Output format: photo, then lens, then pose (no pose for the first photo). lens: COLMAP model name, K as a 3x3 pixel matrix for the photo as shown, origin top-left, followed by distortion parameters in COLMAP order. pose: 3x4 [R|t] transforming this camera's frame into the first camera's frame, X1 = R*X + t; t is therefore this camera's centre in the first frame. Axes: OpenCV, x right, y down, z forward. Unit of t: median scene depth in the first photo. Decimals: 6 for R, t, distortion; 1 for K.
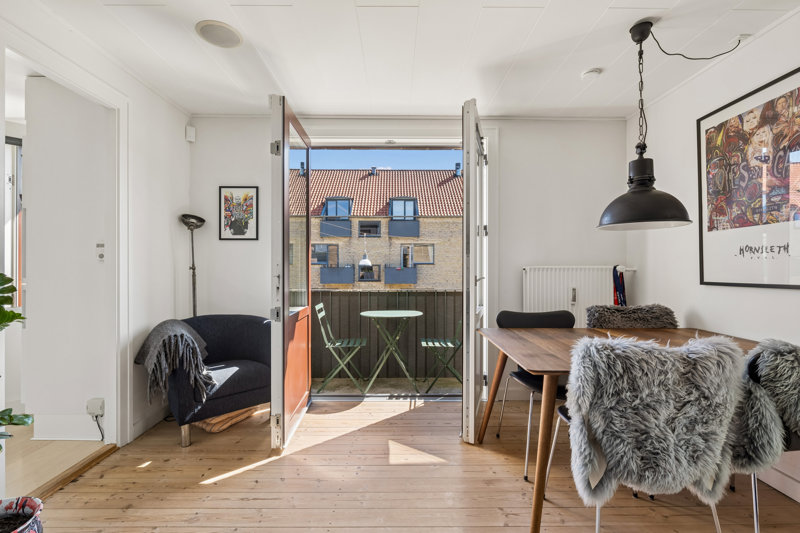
lens RADIAL K [[357.6, 0, 392.4], [0, 357.6, 265.5], [0, 0, 1]] dist [-0.002847, 0.000076]
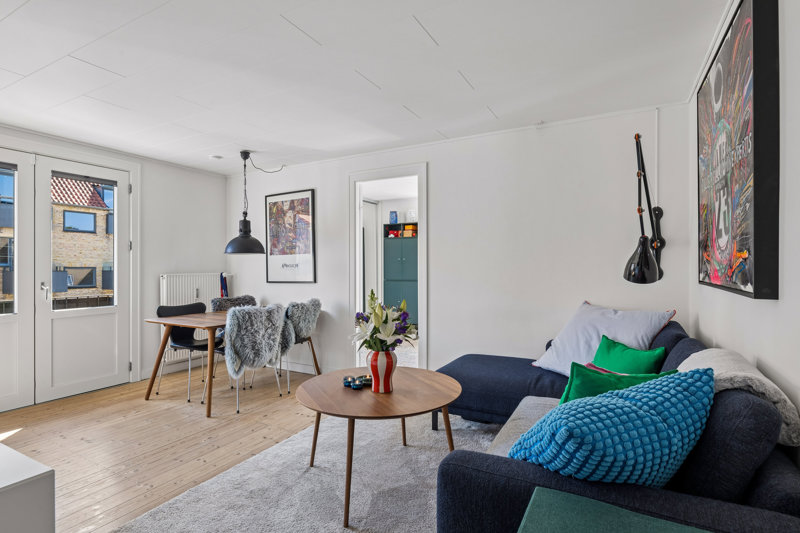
lens RADIAL K [[407.4, 0, 400.0], [0, 407.4, 266.5], [0, 0, 1]] dist [-0.002823, -0.000477]
pose [[0.488285, -0.000880, 0.872684, -0.706730], [0.001121, 0.999999, 0.000381, -0.034752], [-0.872684, 0.000792, 0.488285, -0.703001]]
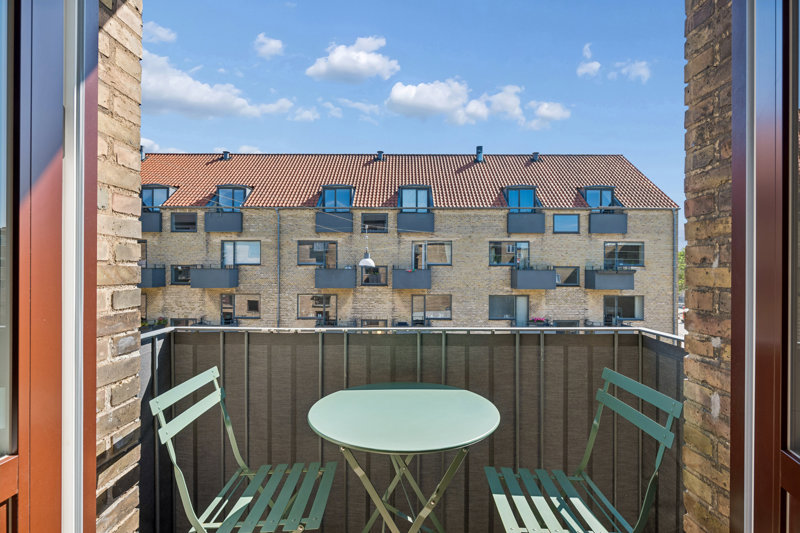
lens RADIAL K [[391.7, 0, 400.0], [0, 391.7, 266.5], [0, 0, 1]] dist [-0.001659, -0.000117]
pose [[0.999989, 0.002293, -0.004066, -0.007626], [-0.002298, 0.999997, -0.001089, 0.002339], [0.004064, 0.001098, 0.999991, 1.084351]]
